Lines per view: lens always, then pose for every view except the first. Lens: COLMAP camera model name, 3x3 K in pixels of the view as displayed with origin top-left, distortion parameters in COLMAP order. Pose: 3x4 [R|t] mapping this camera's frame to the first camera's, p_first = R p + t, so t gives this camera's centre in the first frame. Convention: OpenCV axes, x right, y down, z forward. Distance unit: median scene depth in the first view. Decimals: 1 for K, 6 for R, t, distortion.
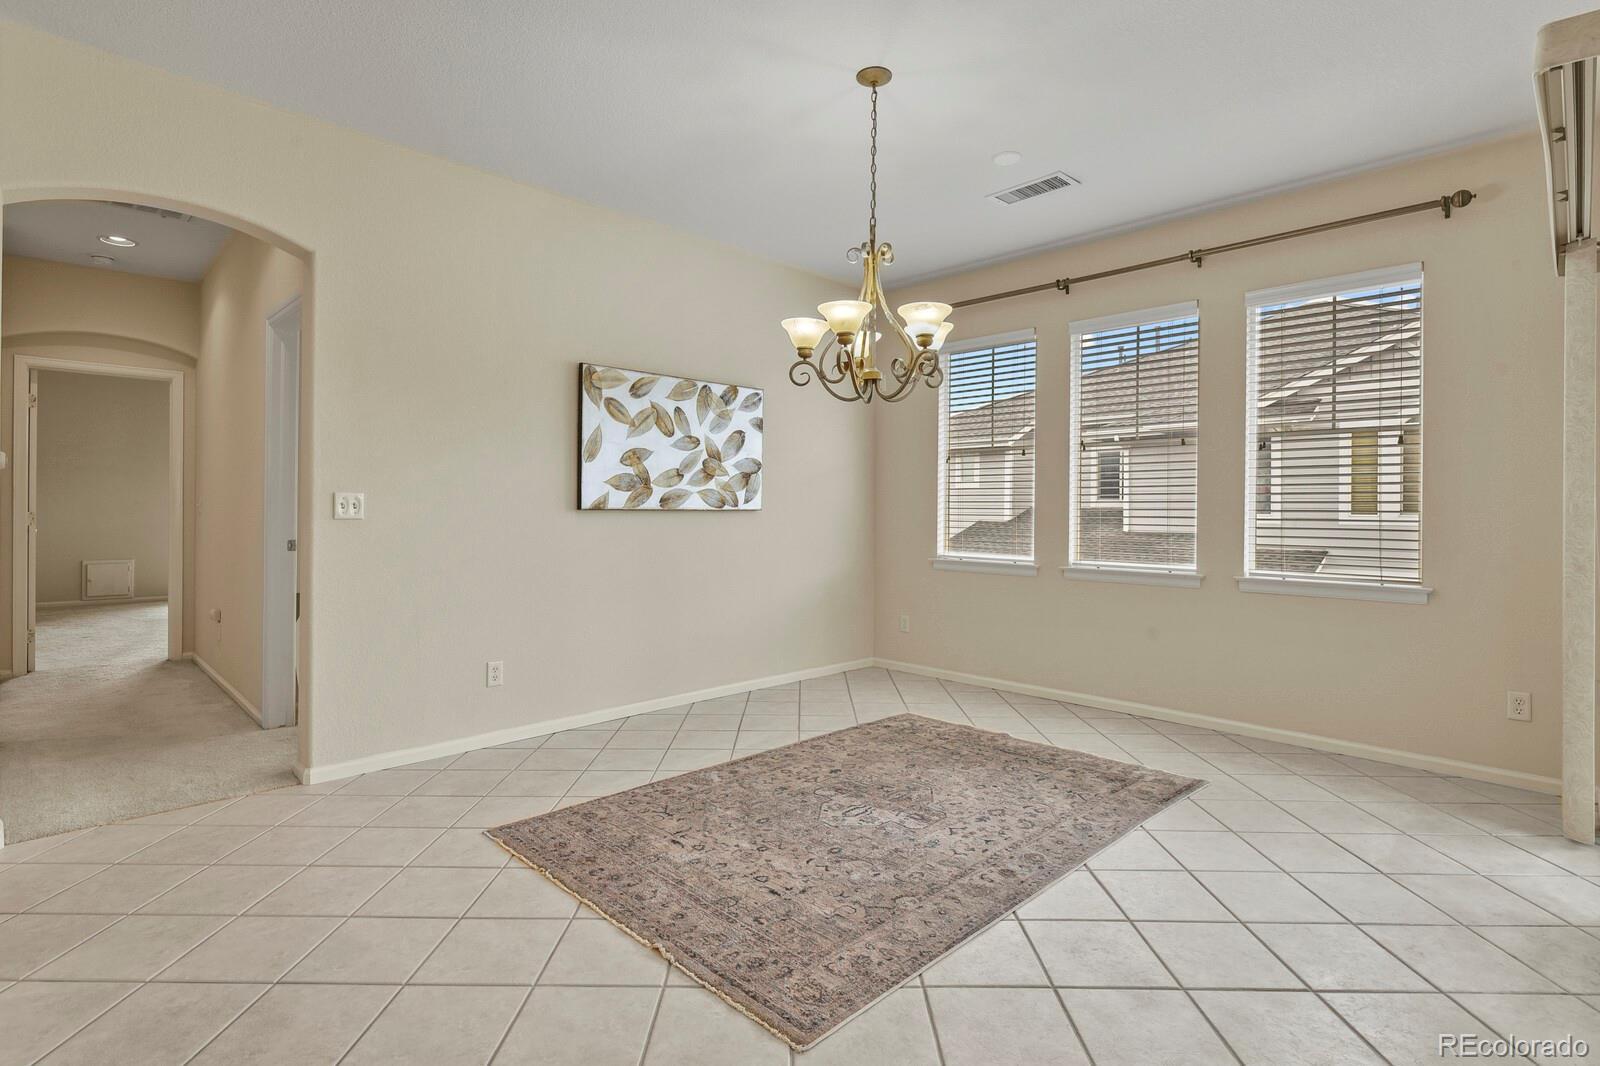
lens RADIAL K [[781.9, 0, 801.8], [0, 781.9, 506.9], [0, 0, 1]] dist [0.000255, -0.002059]
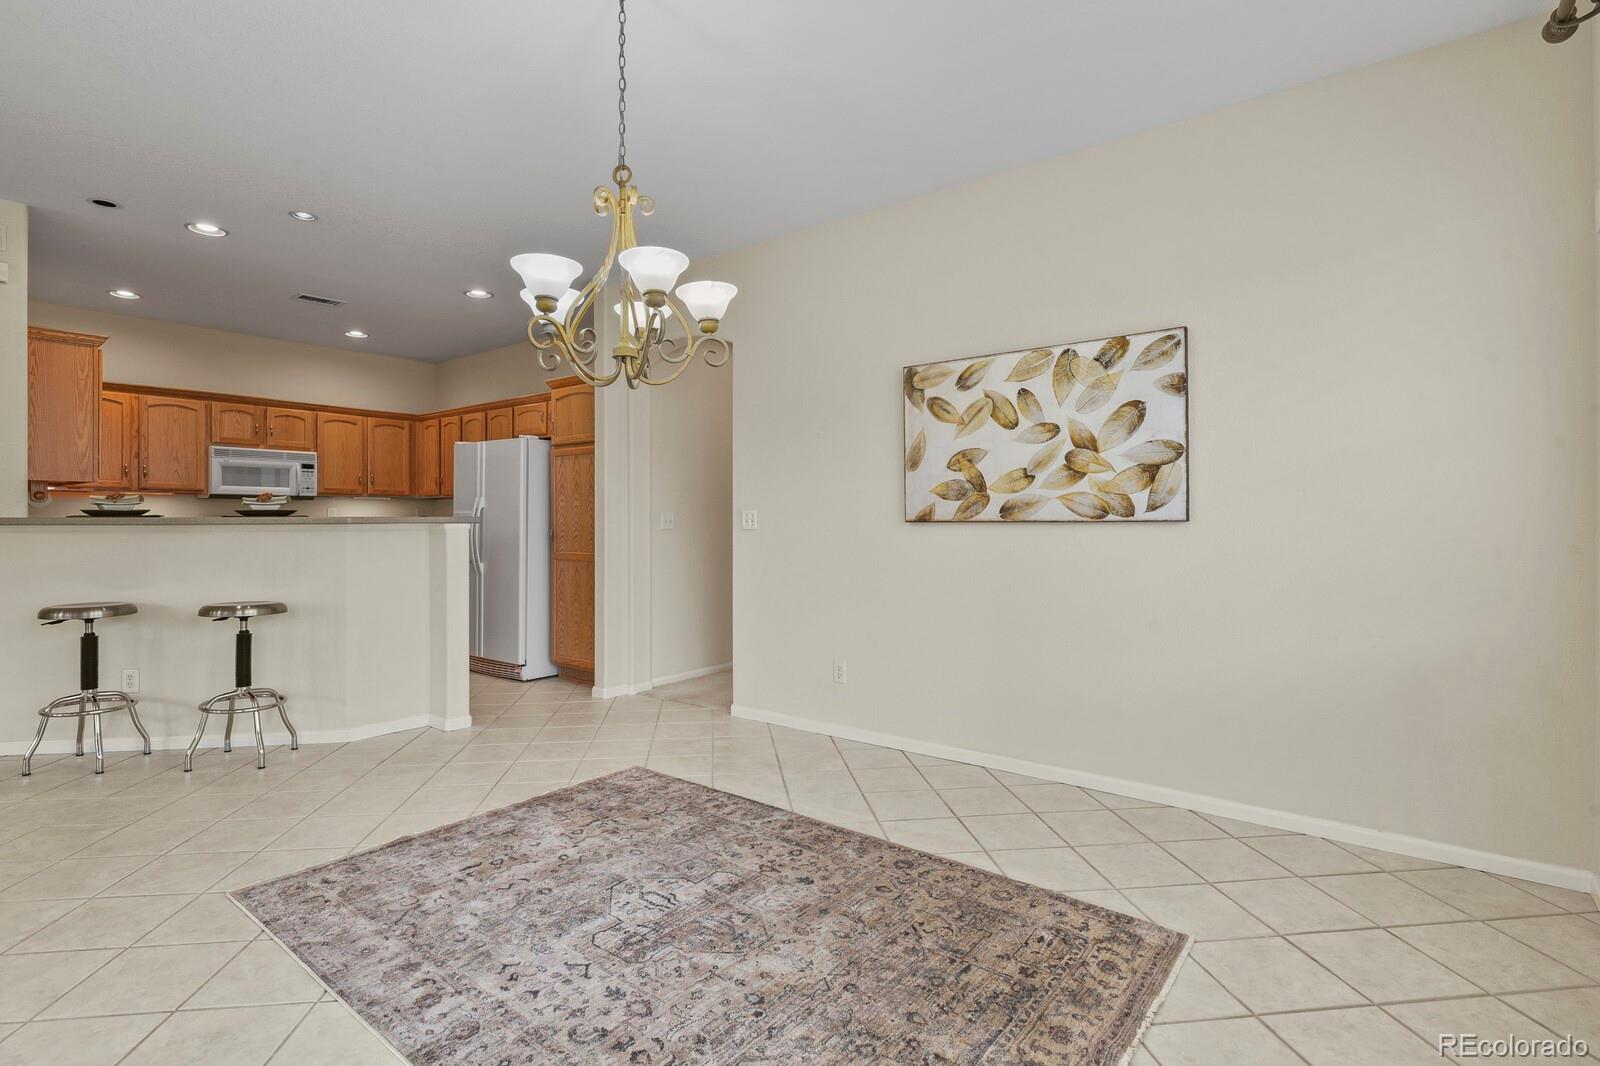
lens RADIAL K [[776.5, 0, 807.9], [0, 776.5, 516.6], [0, 0, 1]] dist [0.001378, -0.006986]
pose [[0.126612, -0.013018, -0.991867, 0.591628], [0.004209, 0.999912, -0.012586, 0.007652], [0.991943, -0.002582, 0.126655, 0.711199]]
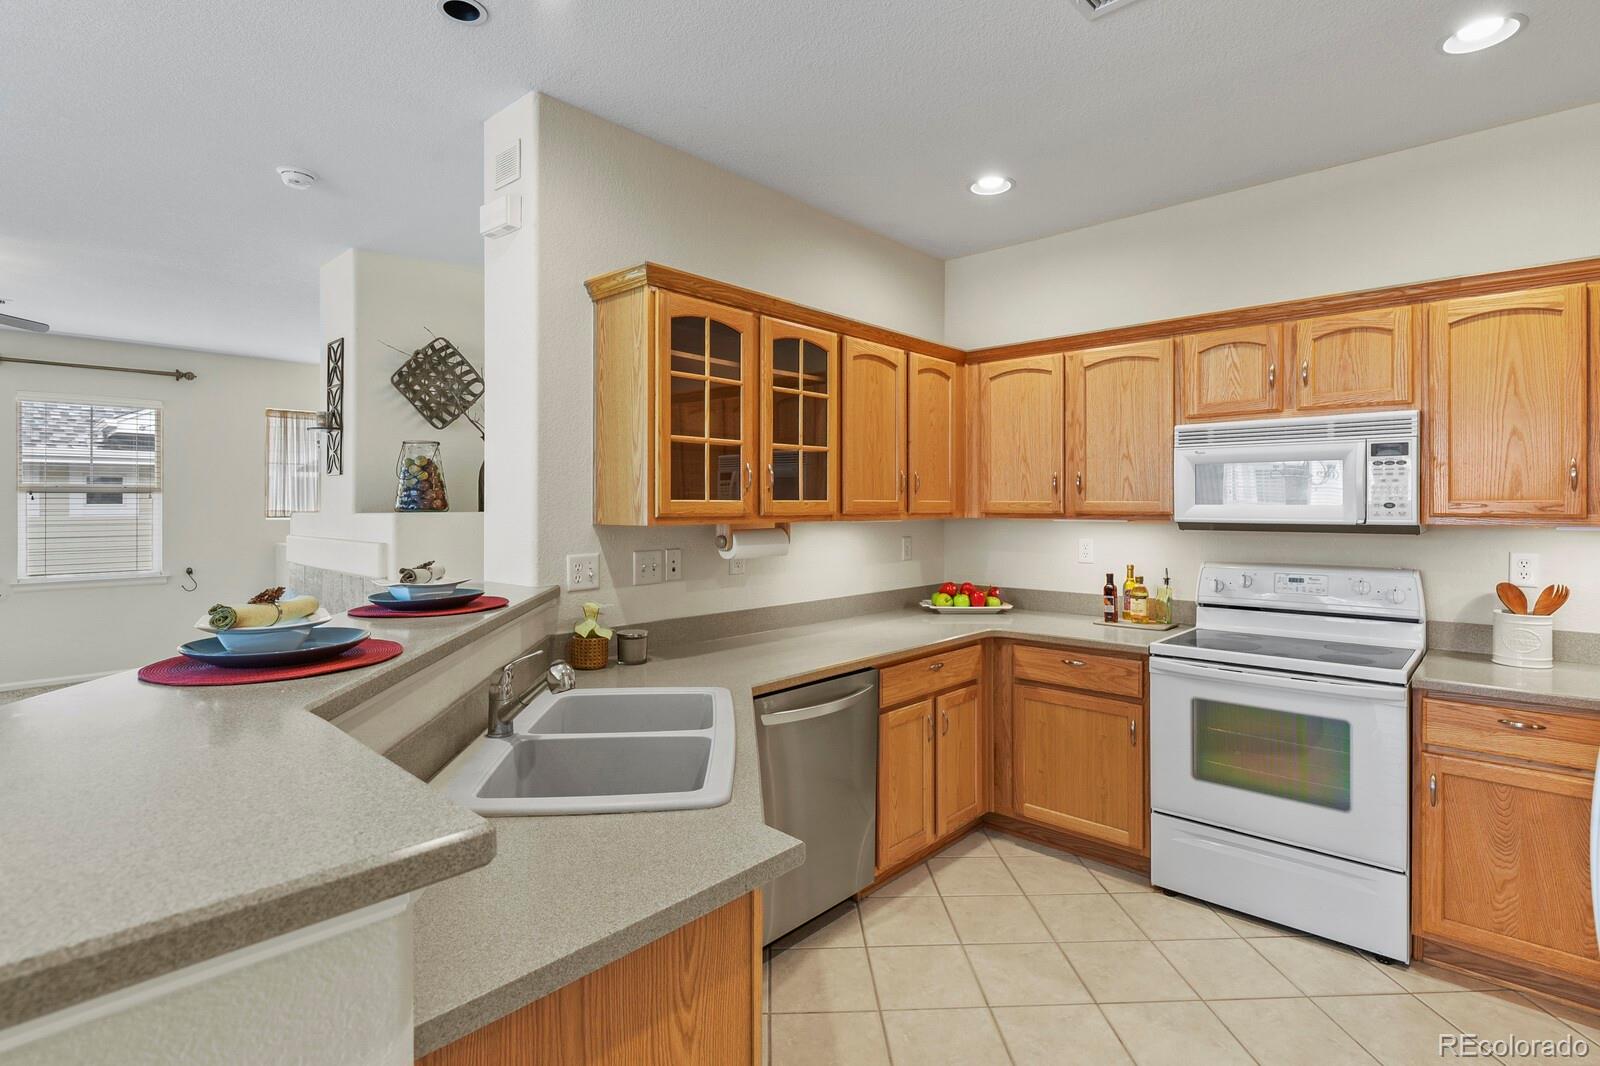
lens RADIAL K [[781.9, 0, 801.8], [0, 781.9, 506.9], [0, 0, 1]] dist [0.000255, -0.002059]
pose [[-0.998857, -0.008336, -0.047064, -0.573407], [-0.008368, 0.999965, 0.000479, -0.067042], [0.047059, 0.000872, -0.998892, 0.504020]]
